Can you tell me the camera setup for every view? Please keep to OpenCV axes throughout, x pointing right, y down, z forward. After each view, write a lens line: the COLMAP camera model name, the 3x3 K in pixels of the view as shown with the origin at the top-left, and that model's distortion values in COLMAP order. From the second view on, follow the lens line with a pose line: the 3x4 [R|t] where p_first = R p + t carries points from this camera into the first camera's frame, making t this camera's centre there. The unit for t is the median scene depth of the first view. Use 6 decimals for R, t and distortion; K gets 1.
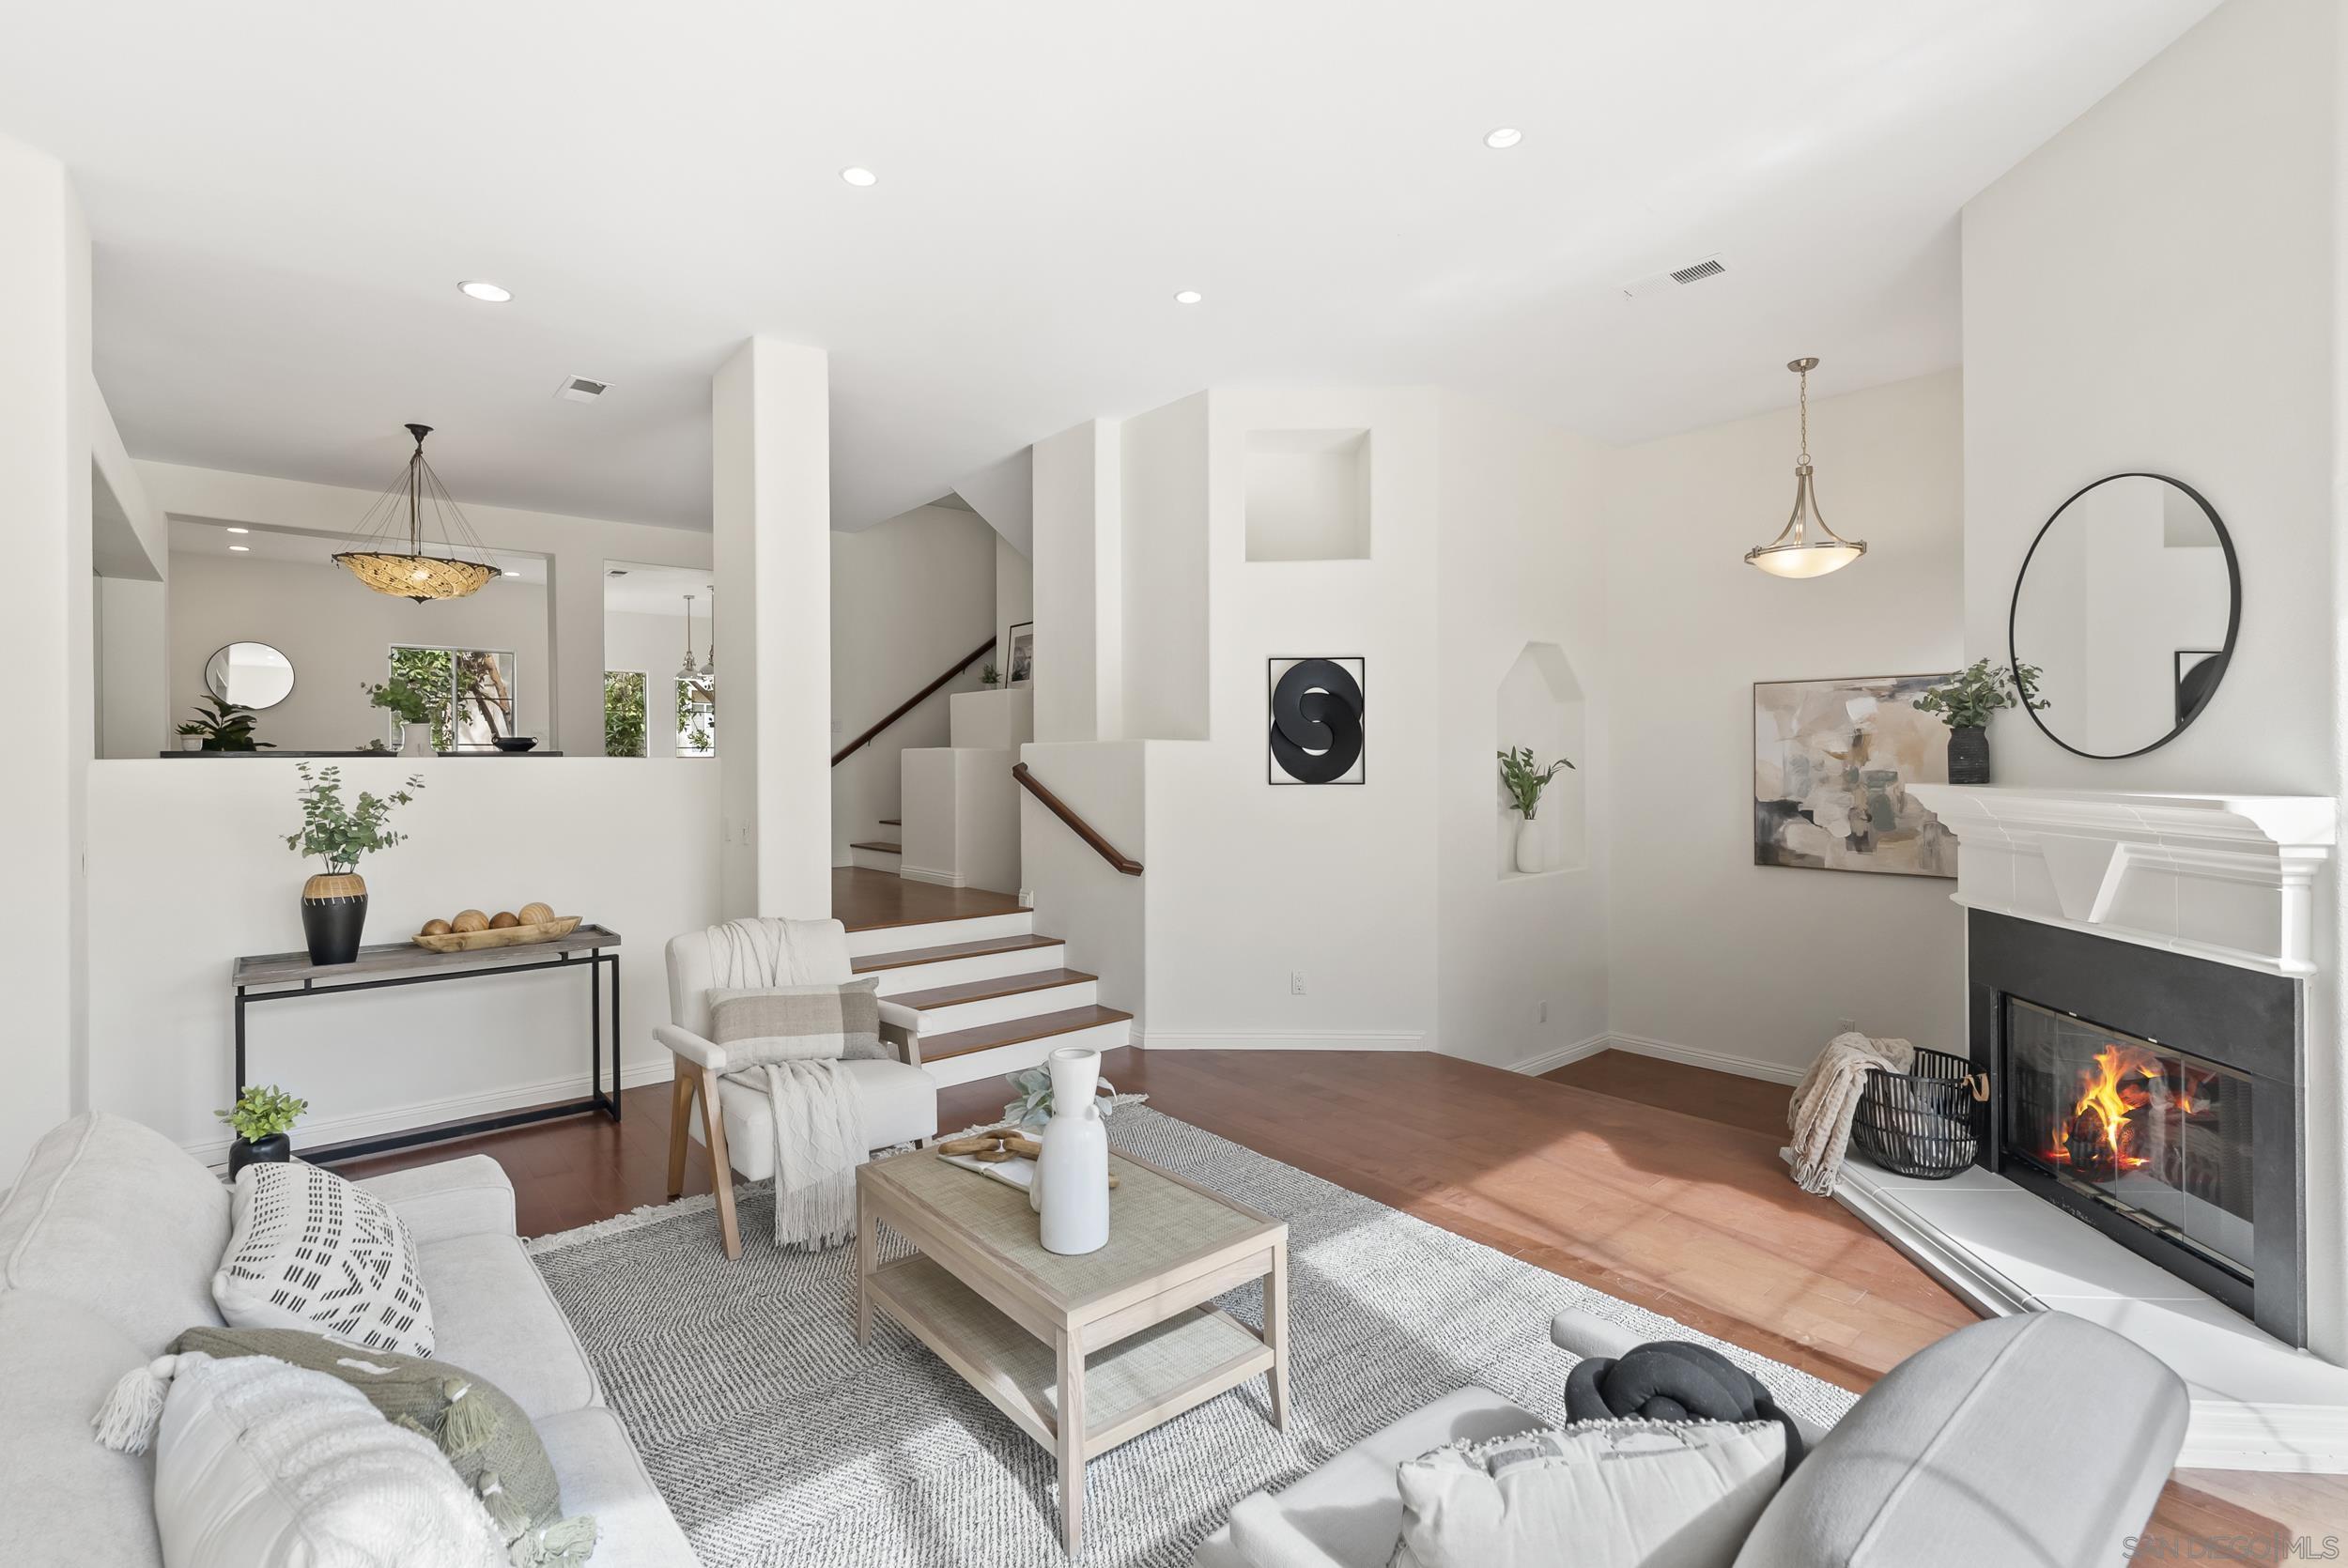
lens RADIAL K [[1065.8, 0, 1144.3], [0, 1065.8, 767.5], [0, 0, 1]] dist [-0.004853, 0.001804]
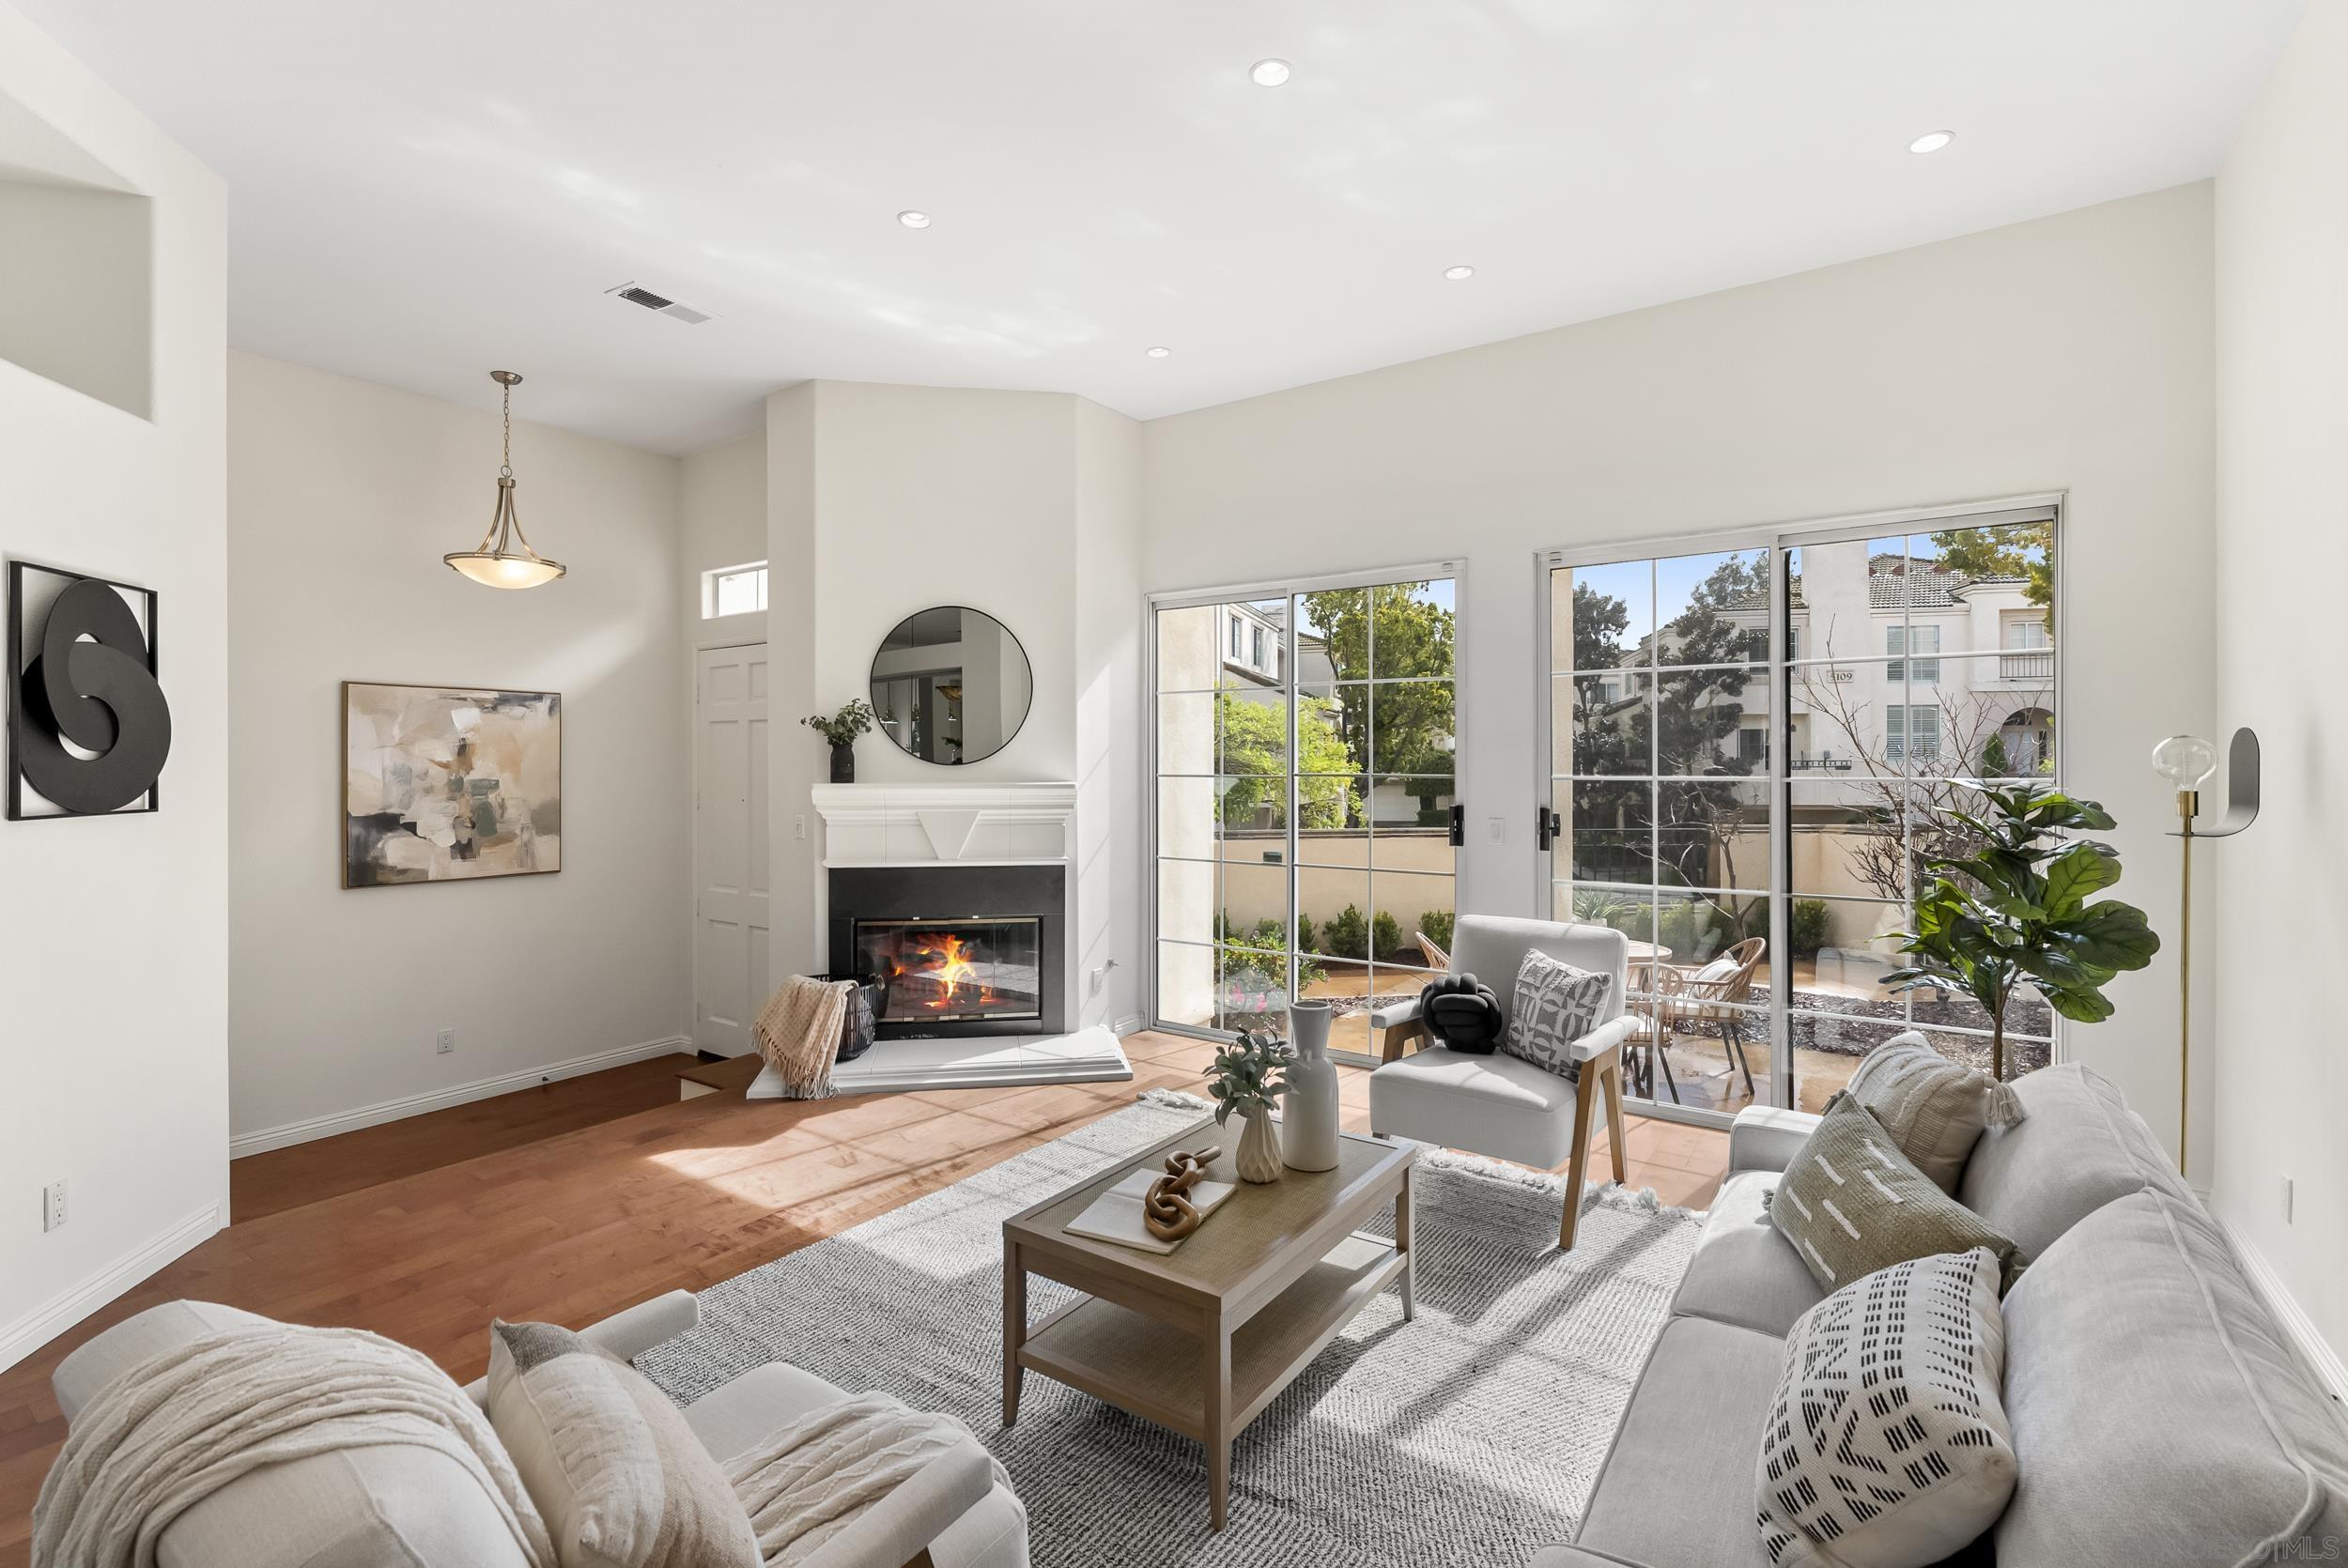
lens RADIAL K [[1065.8, 0, 1185.8], [0, 1065.8, 778.4], [0, 0, 1]] dist [-0.004853, 0.001804]
pose [[-0.282160, -0.010131, 0.959314, -0.496283], [0.013104, 0.999810, 0.014413, -0.003540], [-0.959278, 0.016637, -0.281974, 0.625435]]
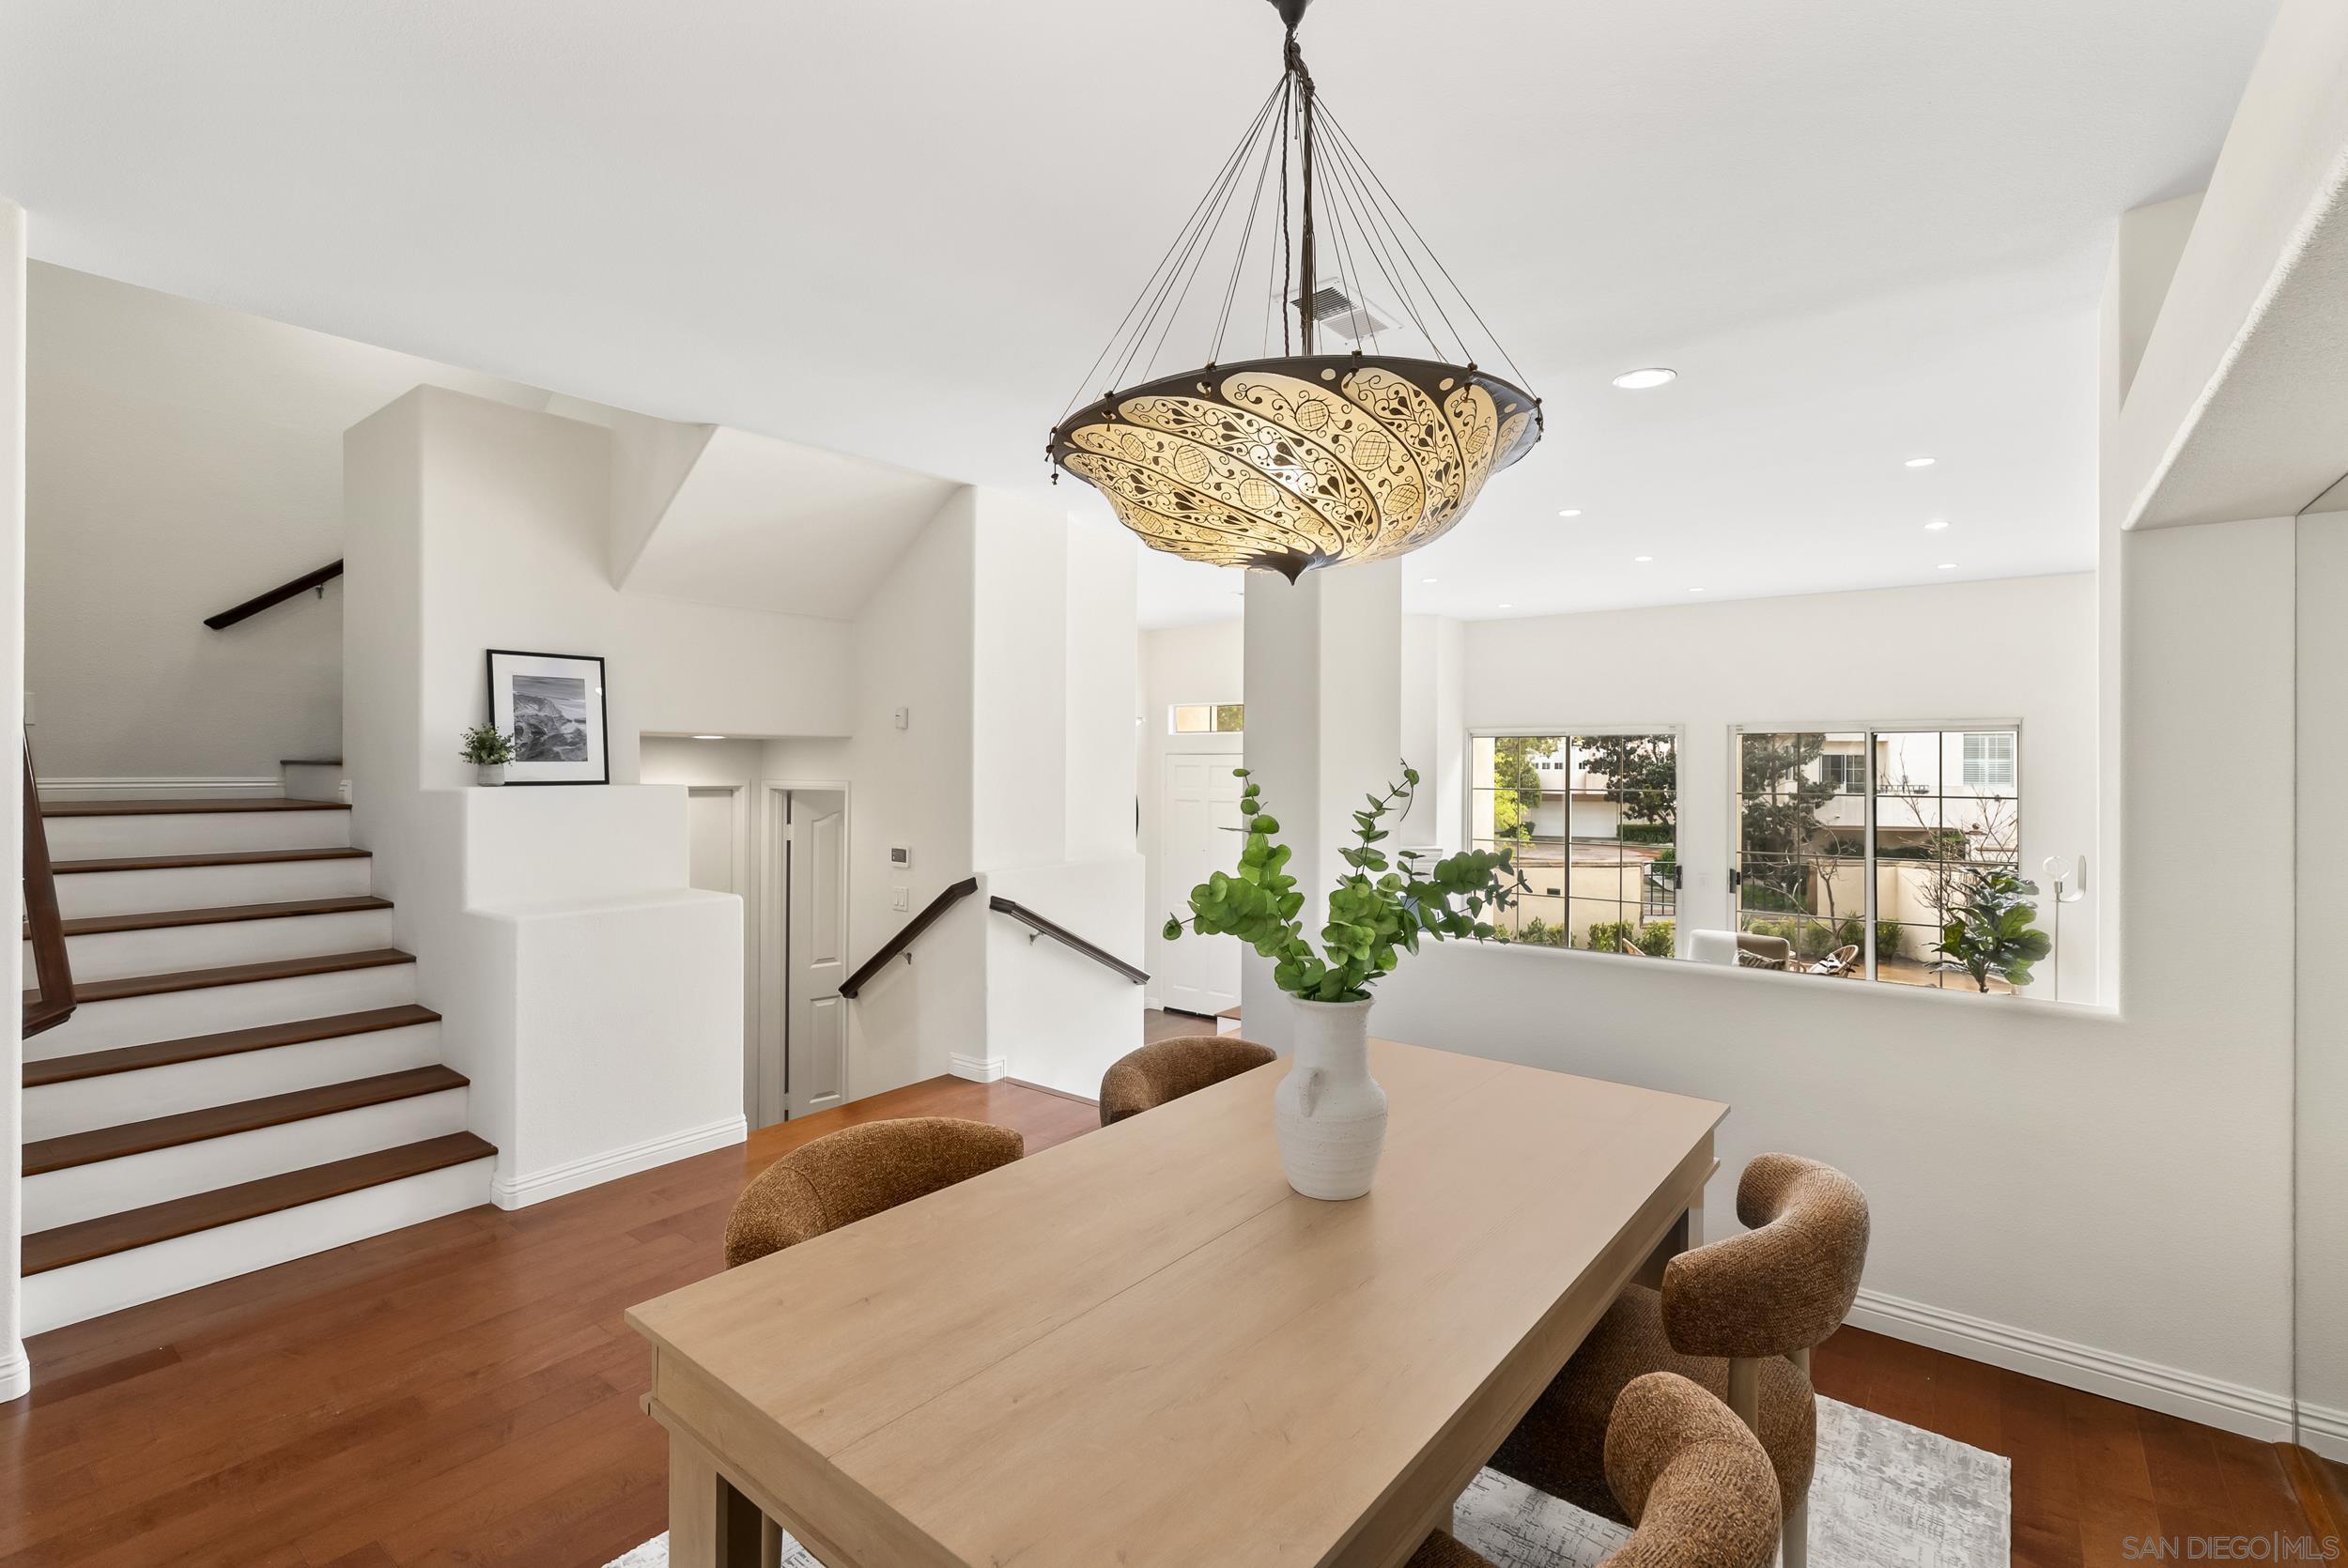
lens RADIAL K [[1065.8, 0, 1184.6], [0, 1065.8, 766.3], [0, 0, 1]] dist [-0.004853, 0.001804]
pose [[-0.228989, 0.000846, 0.973429, -0.909316], [0.006811, 0.999977, 0.000734, -0.087751], [-0.973405, 0.006798, -0.228990, 1.060637]]
